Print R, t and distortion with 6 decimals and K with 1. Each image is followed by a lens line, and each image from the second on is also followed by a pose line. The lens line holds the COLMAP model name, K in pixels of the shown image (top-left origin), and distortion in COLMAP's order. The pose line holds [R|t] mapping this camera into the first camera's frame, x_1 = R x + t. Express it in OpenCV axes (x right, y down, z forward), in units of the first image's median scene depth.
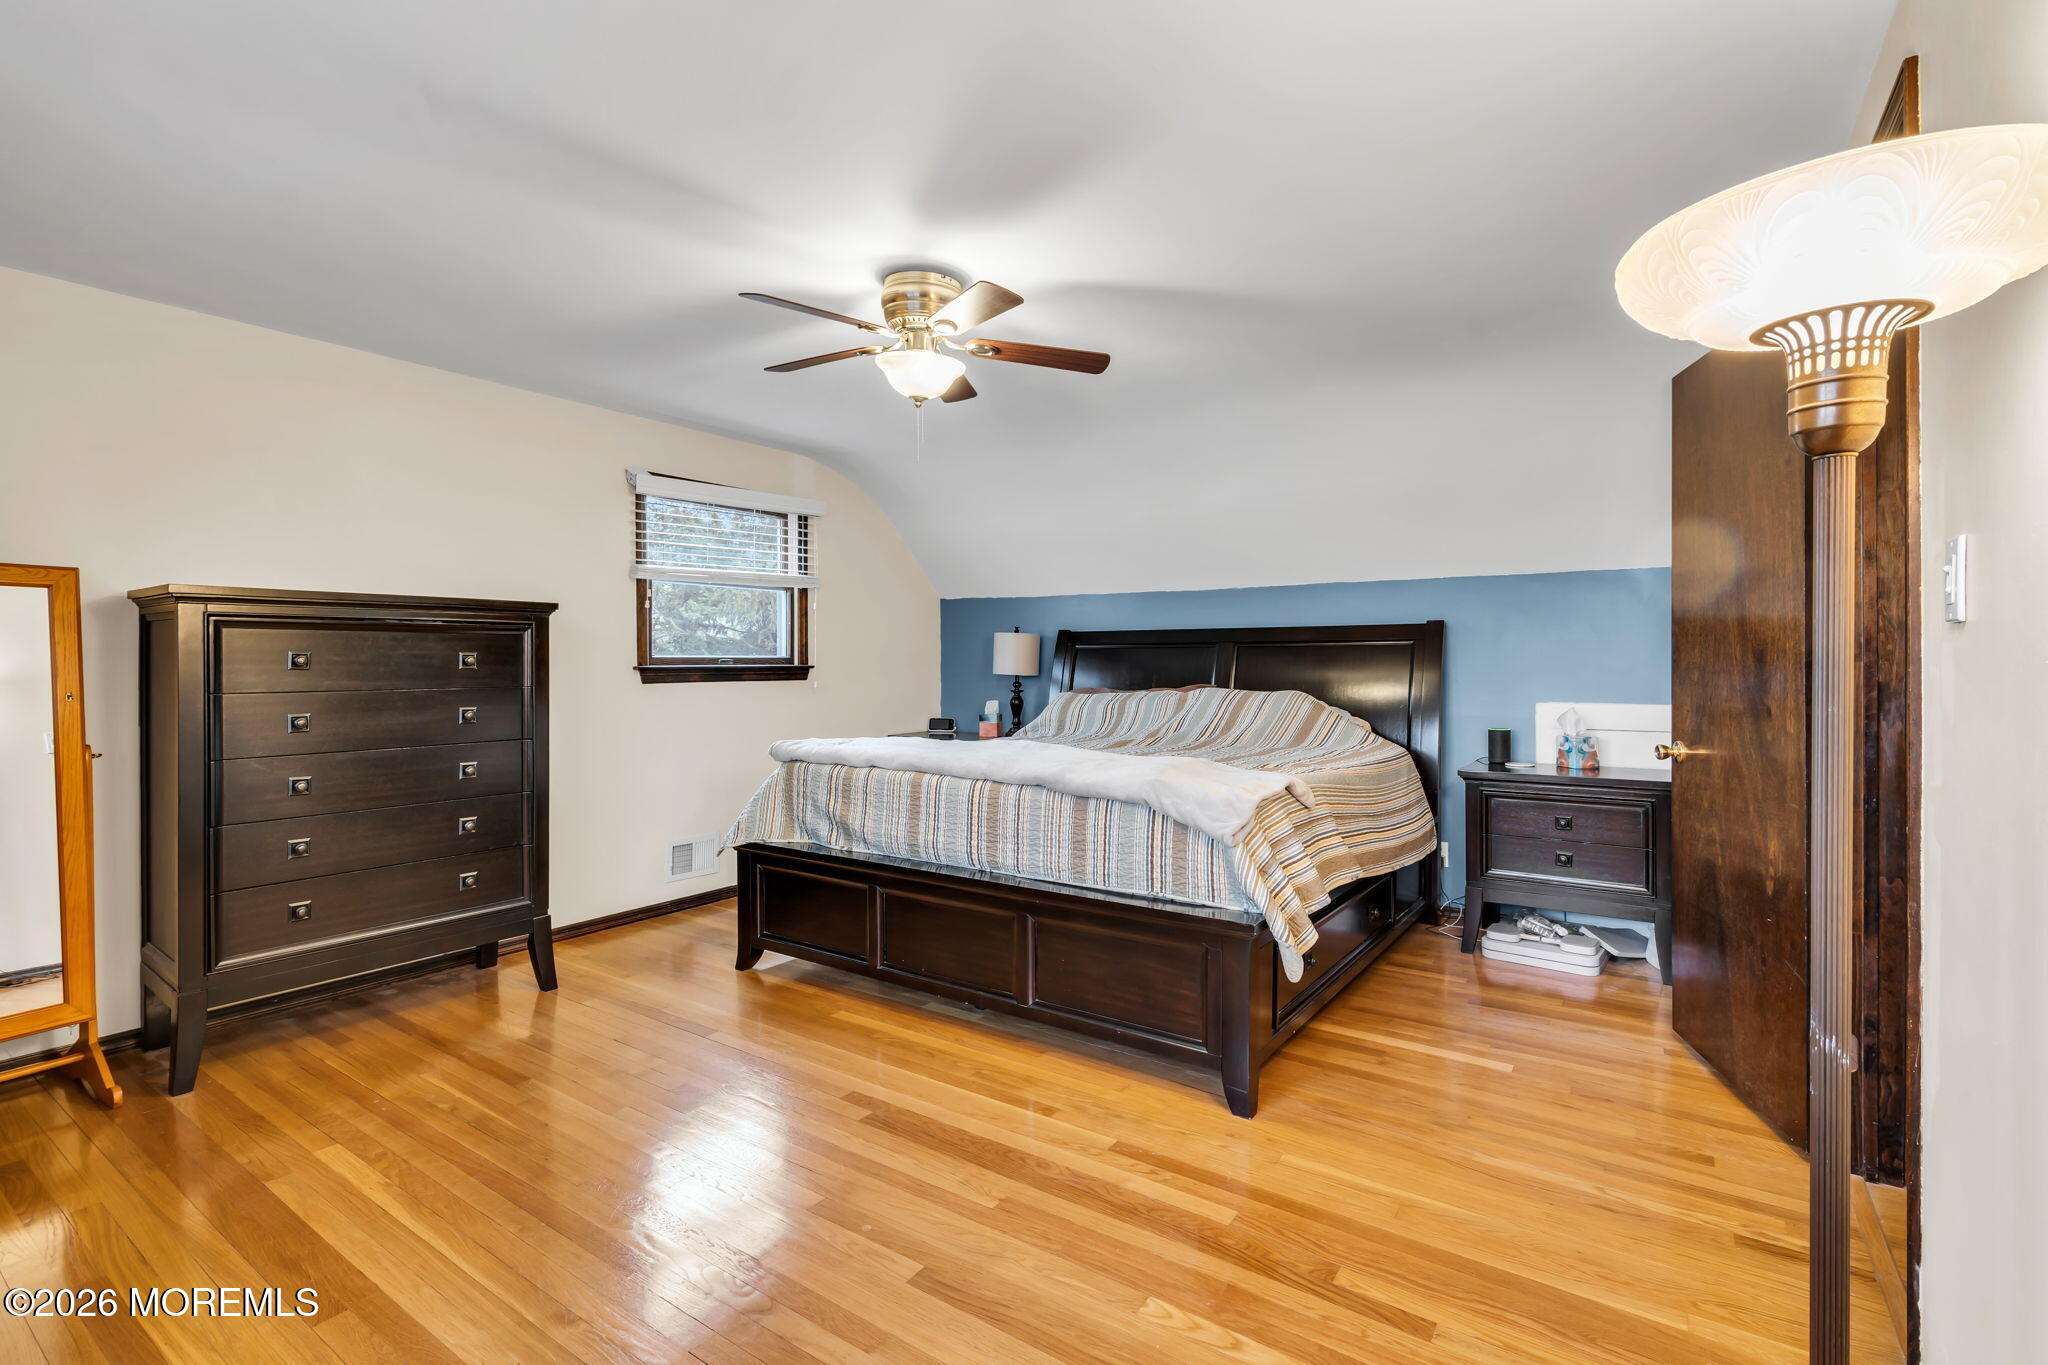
lens RADIAL K [[936.5, 0, 1023.1], [0, 936.5, 676.6], [0, 0, 1]] dist [-0.011029, 0.002303]
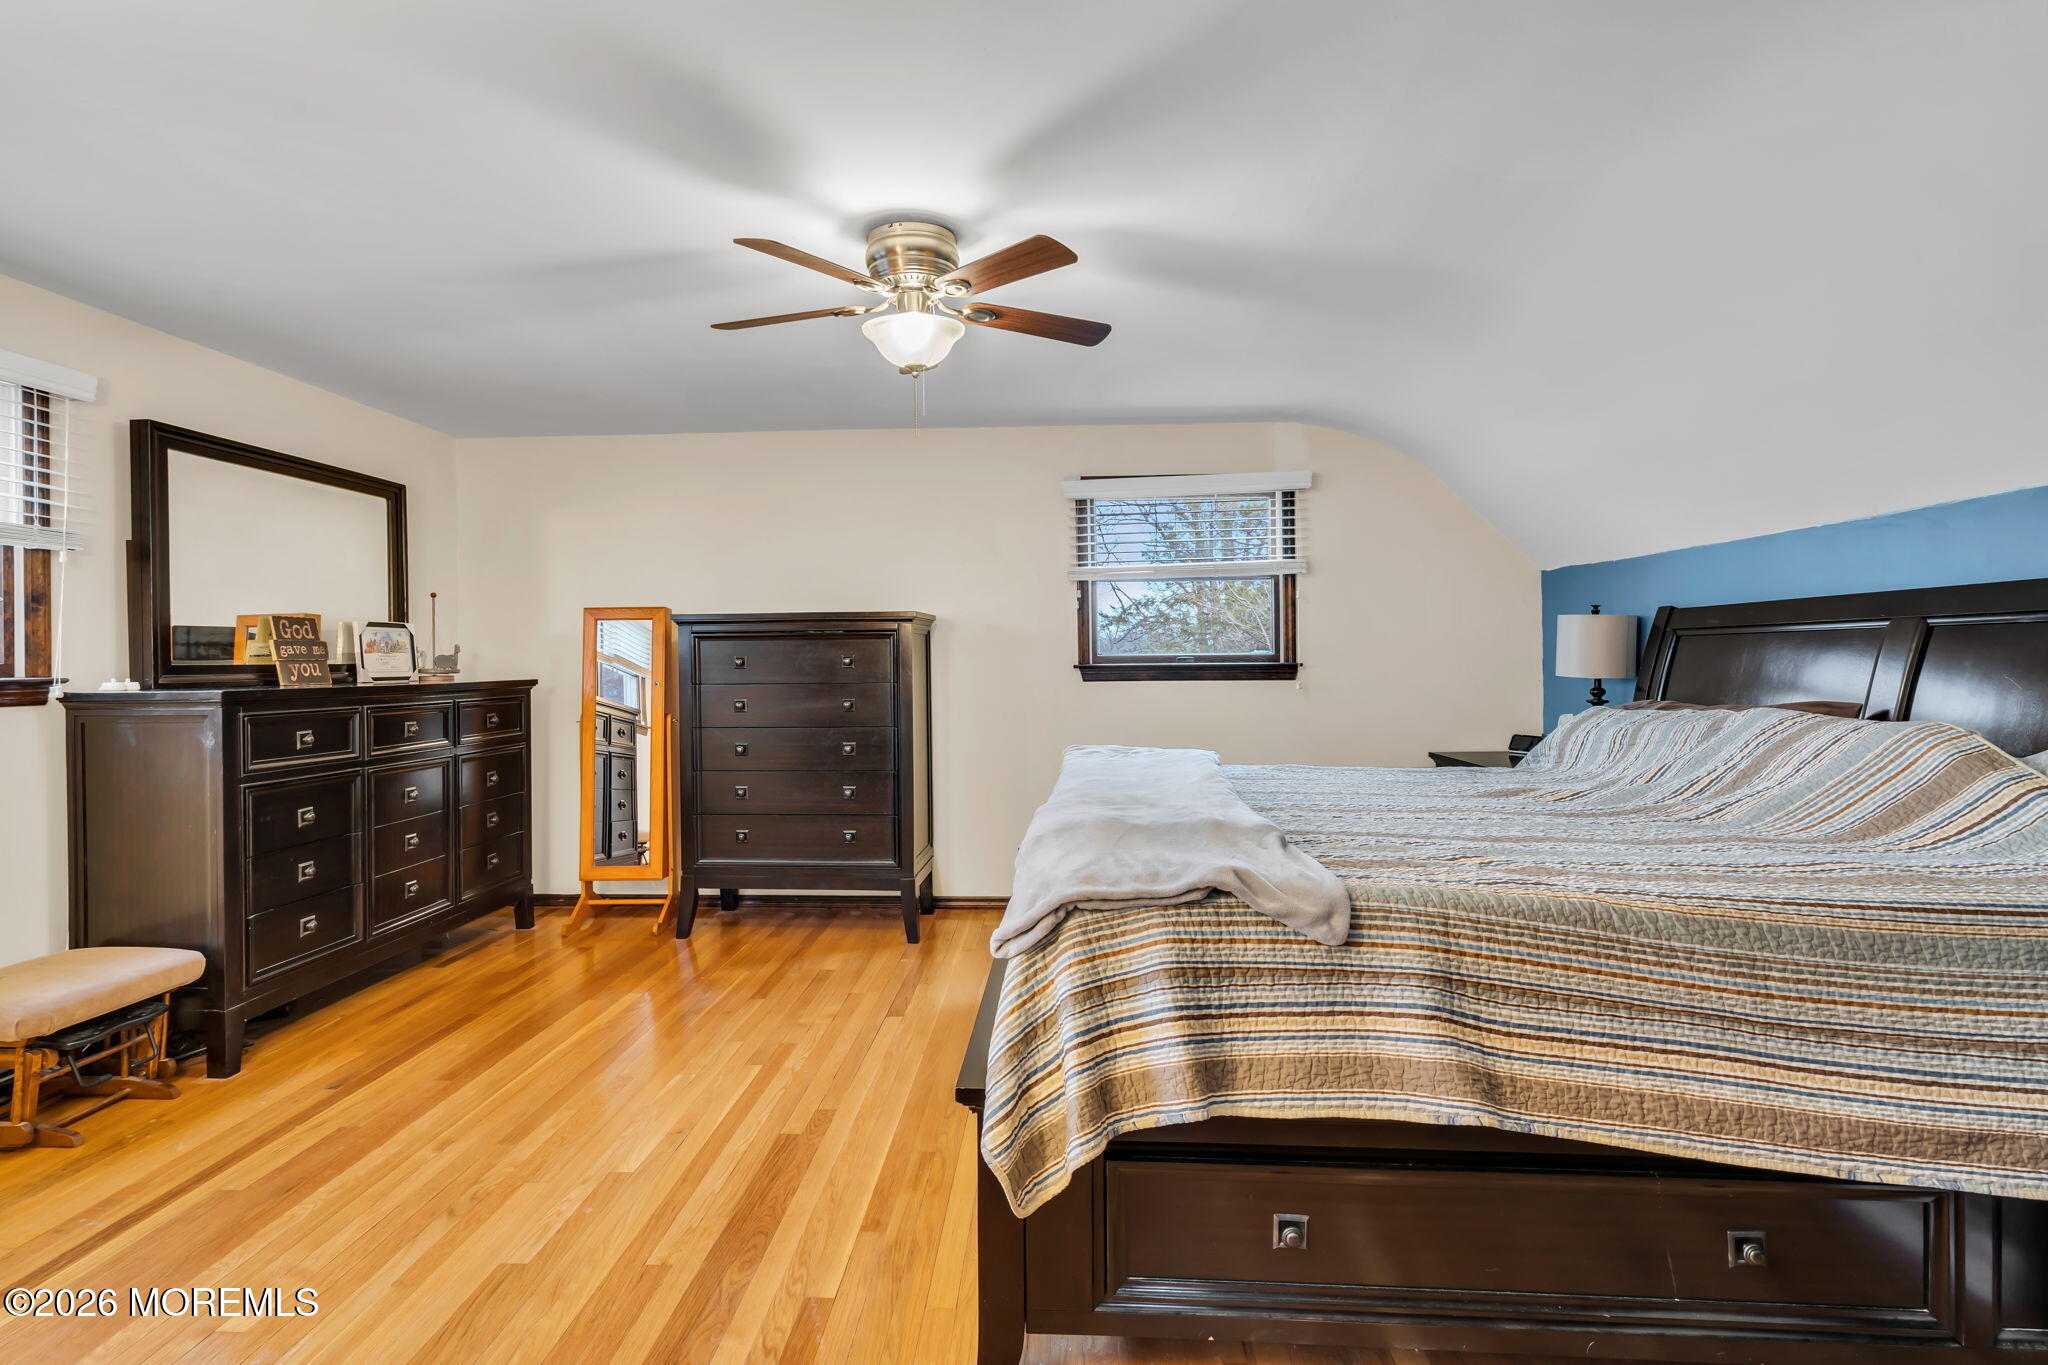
lens RADIAL K [[936.5, 0, 1020.0], [0, 936.5, 667.4], [0, 0, 1]] dist [-0.011029, 0.002303]
pose [[0.529673, 0.004222, -0.848192, 0.433109], [-0.006320, 0.999979, 0.001030, -0.008570], [0.848179, 0.004815, 0.529689, 0.383368]]
